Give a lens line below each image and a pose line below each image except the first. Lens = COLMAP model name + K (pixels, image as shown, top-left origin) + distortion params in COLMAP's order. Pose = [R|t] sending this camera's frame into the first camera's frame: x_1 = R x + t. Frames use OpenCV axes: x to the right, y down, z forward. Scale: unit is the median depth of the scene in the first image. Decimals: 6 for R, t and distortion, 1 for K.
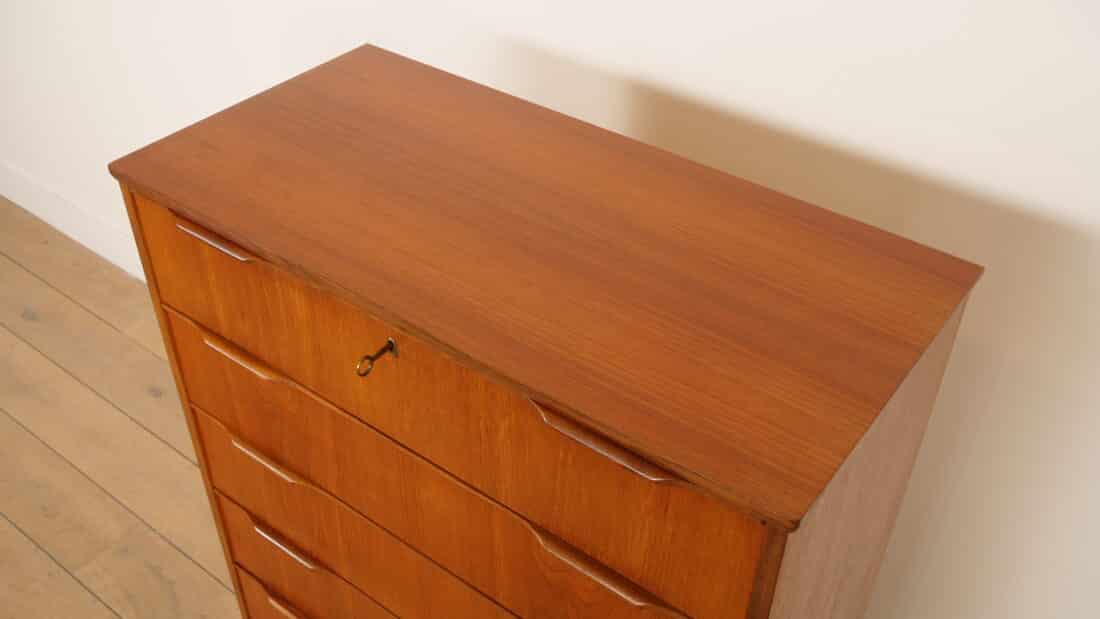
lens RADIAL K [[1057.2, 0, 550.0], [0, 1057.2, 309.5], [0, 0, 1]] dist [-0.010019, -0.013134]
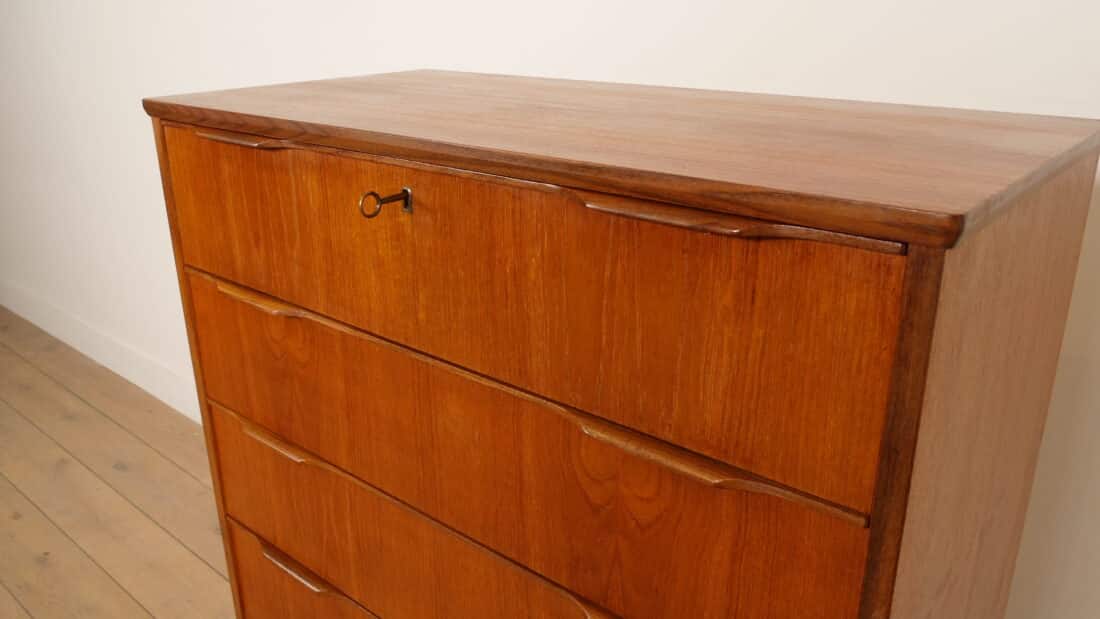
lens RADIAL K [[875.3, 0, 550.0], [0, 875.3, 309.5], [0, 0, 1]] dist [-0.029202, 0.001035]
pose [[0.997825, -0.000049, -0.065921, 0.008641], [-0.020390, 0.950732, -0.309342, 0.288551], [0.062688, 0.310014, 0.948663, 0.325148]]
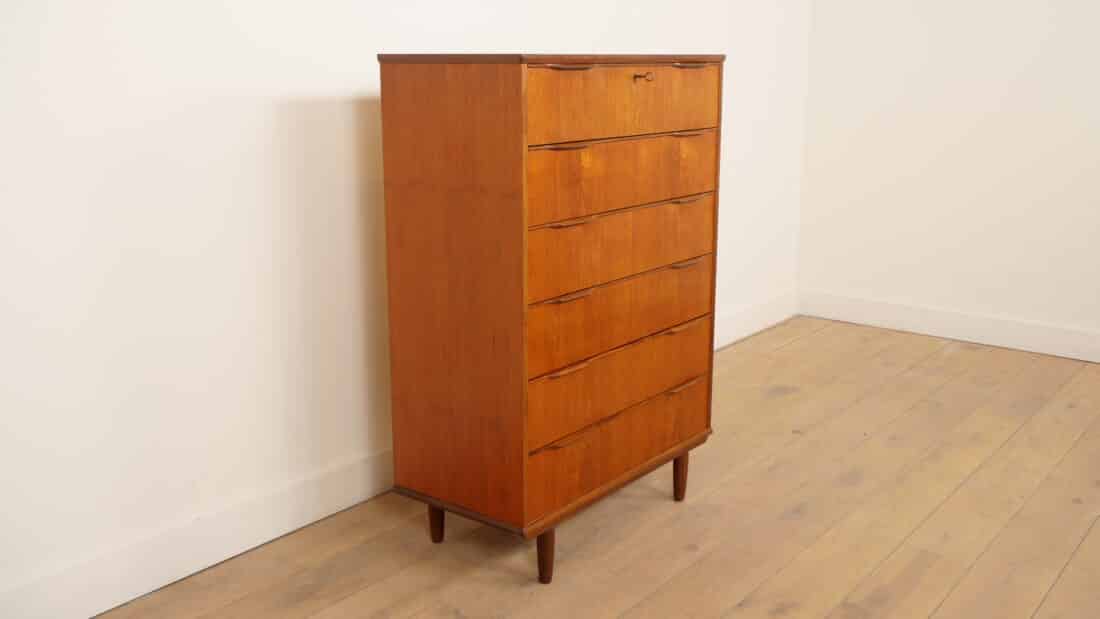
lens RADIAL K [[1057.2, 0, 550.0], [0, 1057.2, 309.5], [0, 0, 1]] dist [-0.010019, -0.013134]
pose [[0.008380, -0.240664, 0.970572, -2.268267], [0.622228, 0.761064, 0.183342, -0.107946], [-0.782792, 0.602381, 0.156125, 0.949168]]
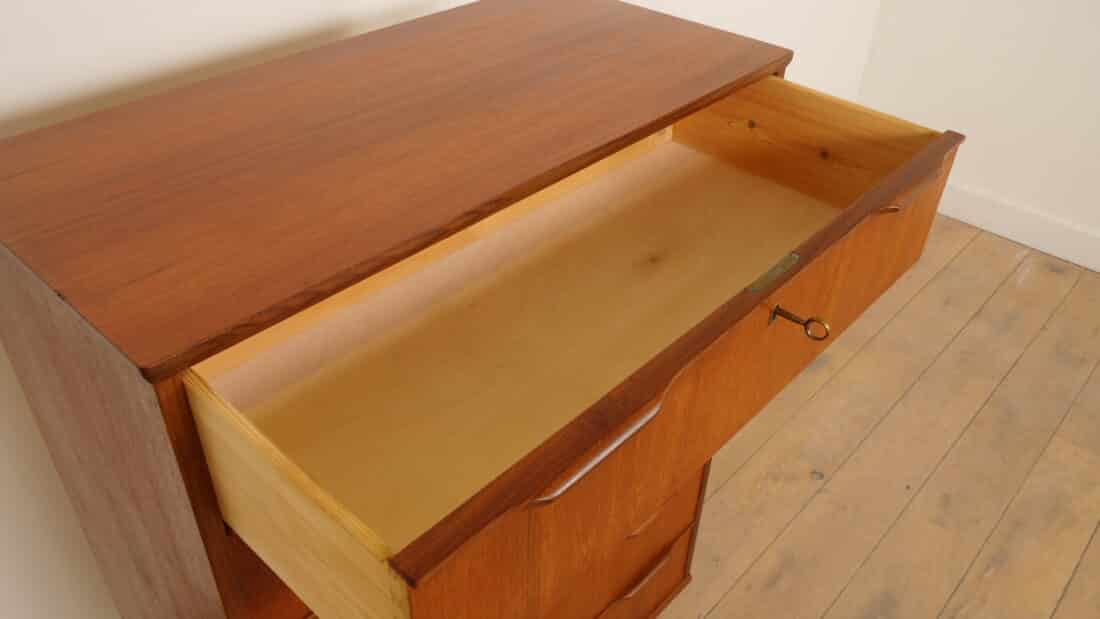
lens RADIAL K [[875.3, 0, 550.0], [0, 875.3, 309.5], [0, 0, 1]] dist [-0.029202, 0.001035]
pose [[0.083389, -0.593853, 0.800240, -0.769213], [0.601221, 0.670402, 0.434850, -0.242568], [-0.794720, 0.444859, 0.412941, 0.609902]]
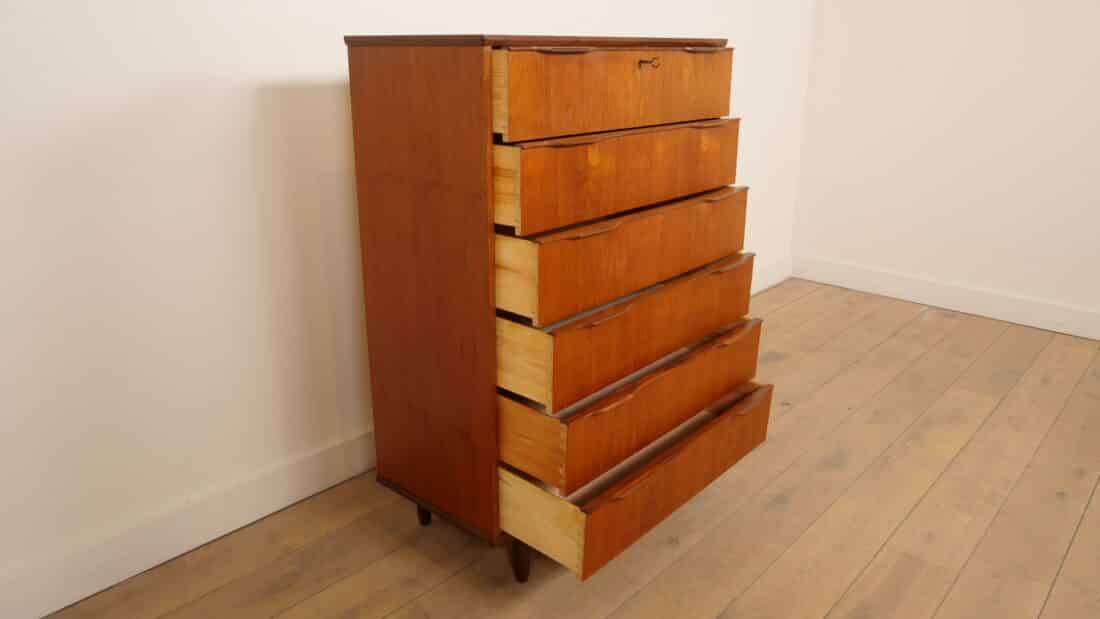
lens RADIAL K [[801.3, 0, 550.0], [0, 801.3, 309.5], [0, 0, 1]] dist [-0.040223, 0.000032]
pose [[0.071750, -0.321354, 0.944237, -1.669545], [0.620062, 0.755888, 0.210136, -0.017497], [-0.781265, 0.570408, 0.253494, 0.860357]]
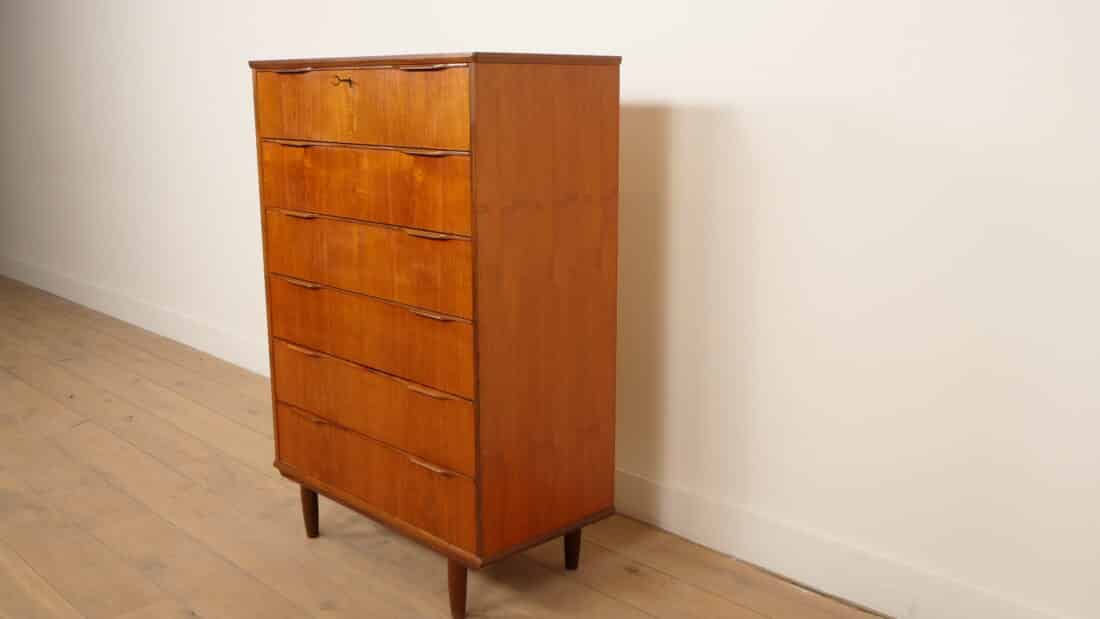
lens RADIAL K [[1057.2, 0, 550.0], [0, 1057.2, 309.5], [0, 0, 1]] dist [-0.010019, -0.013134]
pose [[0.988388, 0.018591, -0.150806, 0.537404], [-0.083883, 0.894305, -0.439525, 1.235409], [0.126696, 0.447072, 0.885480, -0.627057]]
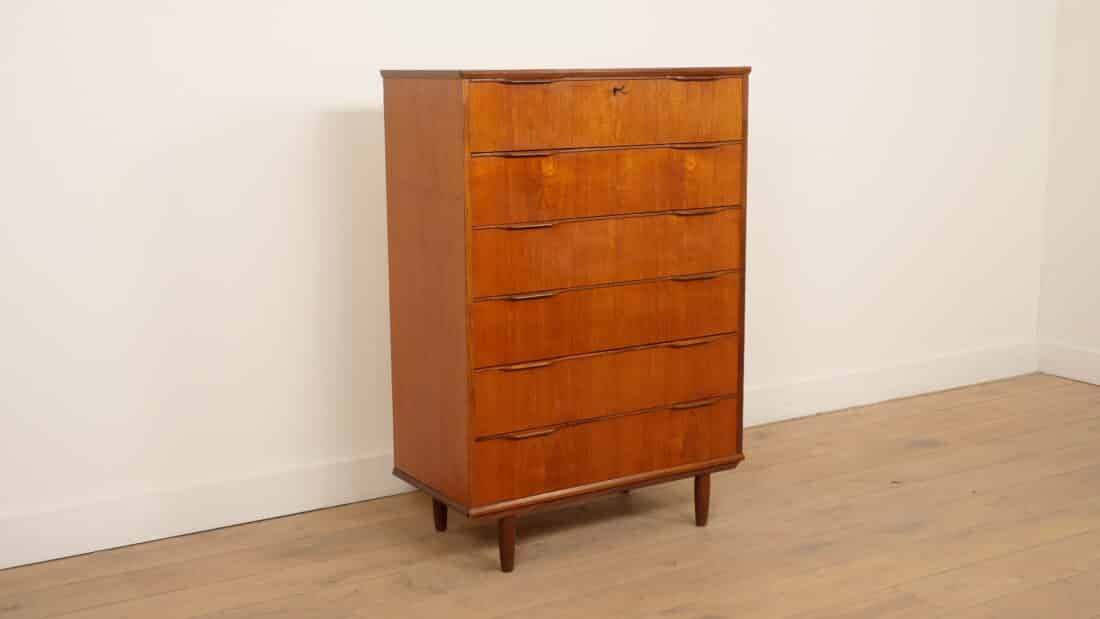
lens RADIAL K [[1311.4, 0, 550.0], [0, 1311.4, 309.5], [0, 0, 1]] dist [0.014978, 0.004295]
pose [[0.352144, -0.179665, 0.918540, -2.729496], [0.593270, 0.801902, -0.070593, 0.502030], [-0.723896, 0.569801, 0.388975, 0.172444]]
